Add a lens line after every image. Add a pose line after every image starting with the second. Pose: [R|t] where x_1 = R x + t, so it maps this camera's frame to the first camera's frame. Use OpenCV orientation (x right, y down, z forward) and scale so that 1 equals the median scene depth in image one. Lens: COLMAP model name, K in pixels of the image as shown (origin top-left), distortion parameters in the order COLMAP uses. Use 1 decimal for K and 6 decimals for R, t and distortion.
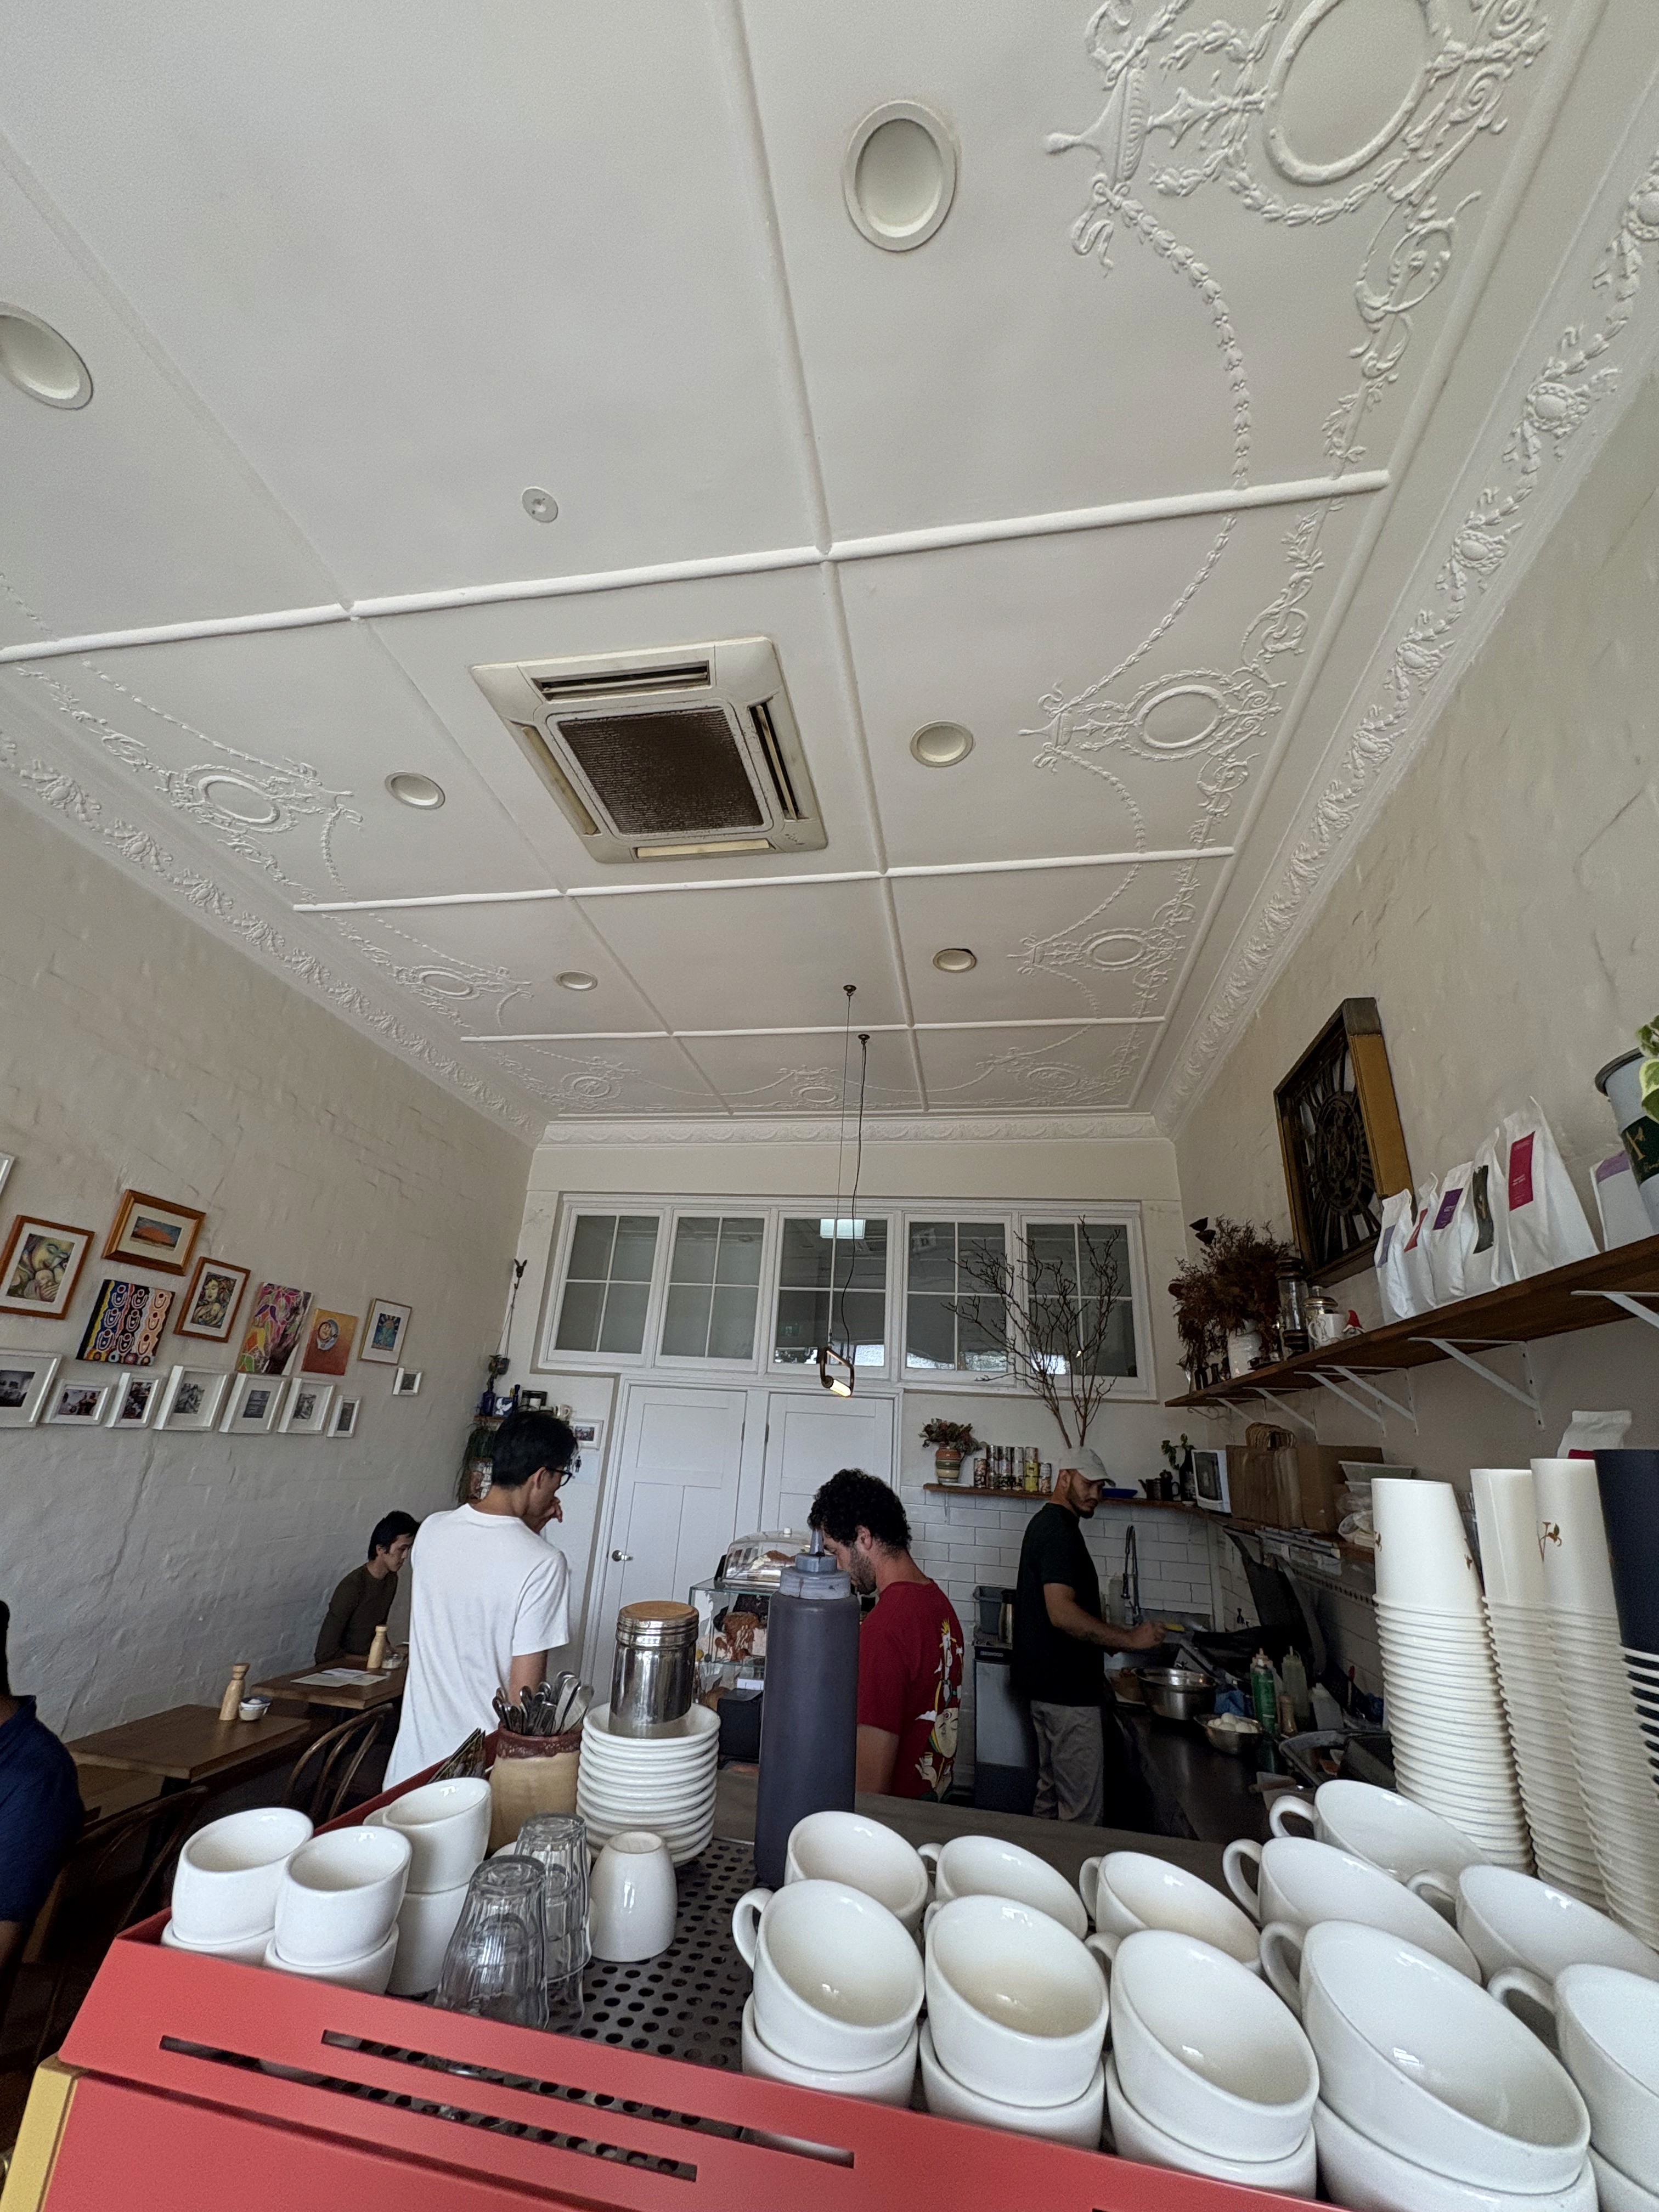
lens RADIAL K [[879.2, 0, 829.5], [0, 879.2, 1106.0], [0, 0, 1]] dist [0.000177, 0.000756]
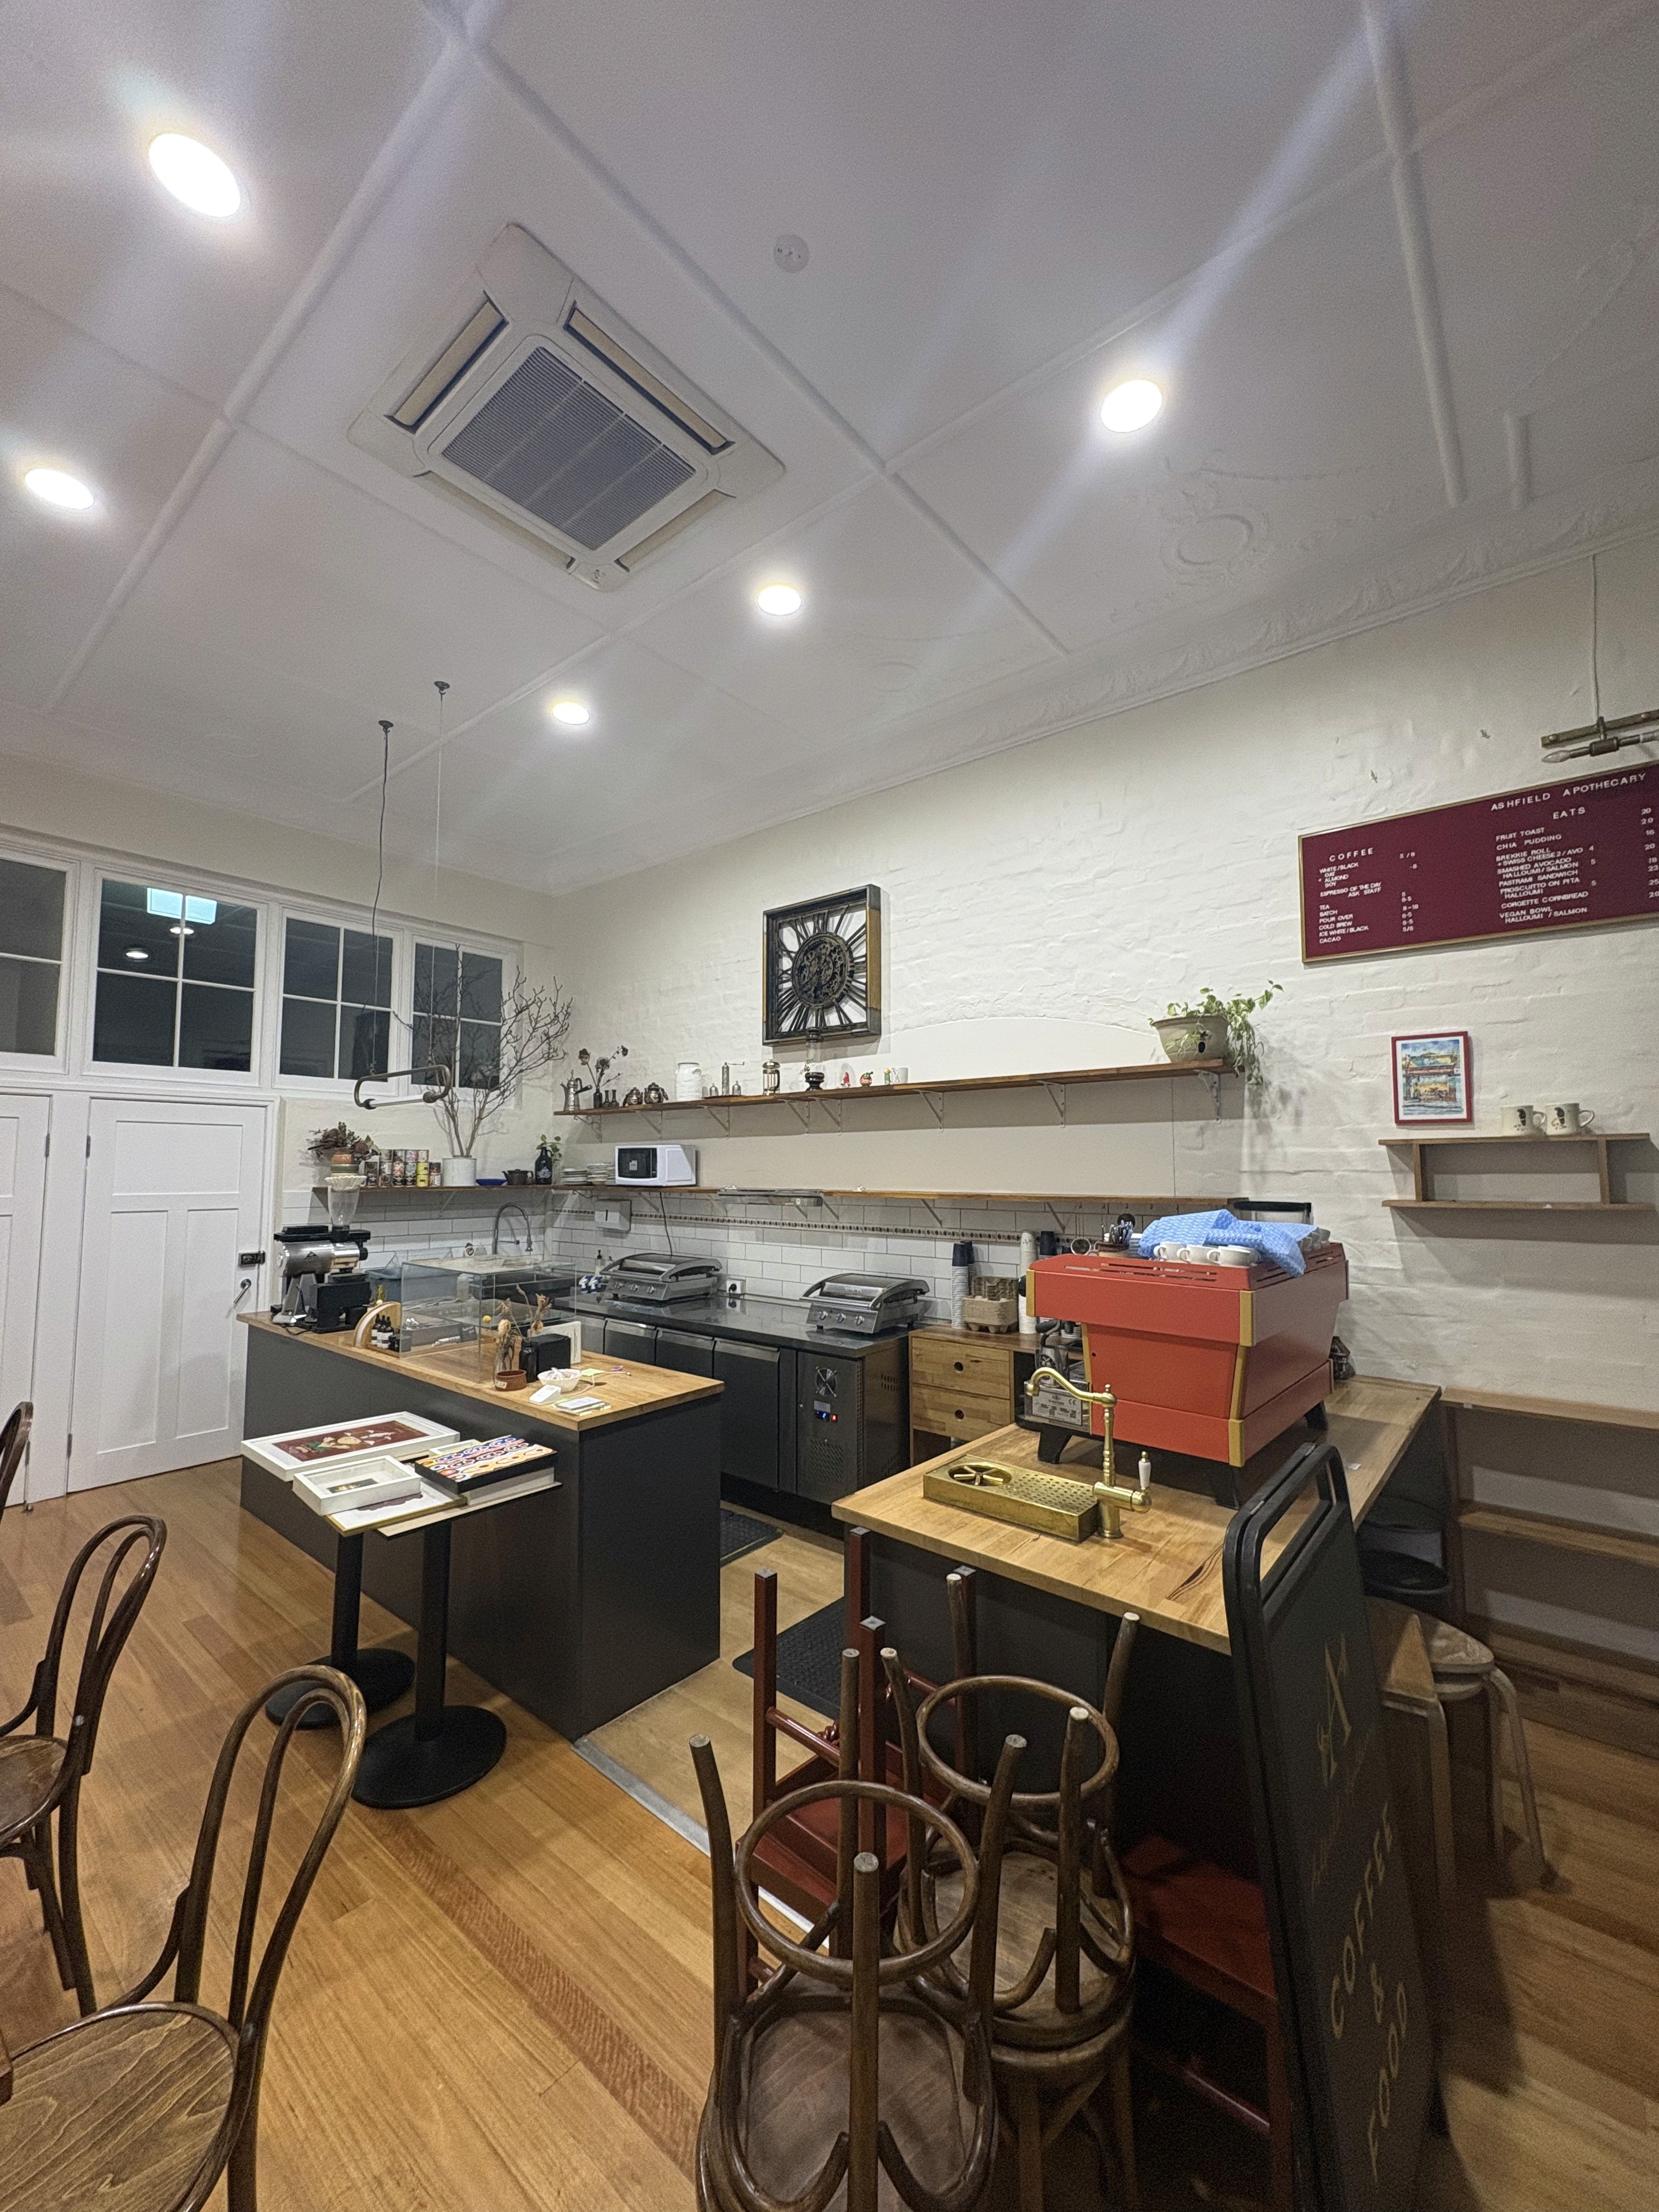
lens RADIAL K [[879.2, 0, 829.5], [0, 879.2, 1106.0], [0, 0, 1]] dist [0.000177, 0.000756]
pose [[0.510284, 0.008465, 0.859965, -0.392957], [-0.287732, 0.944006, 0.161441, 0.010232], [-0.810445, -0.329819, 0.484147, 0.070554]]
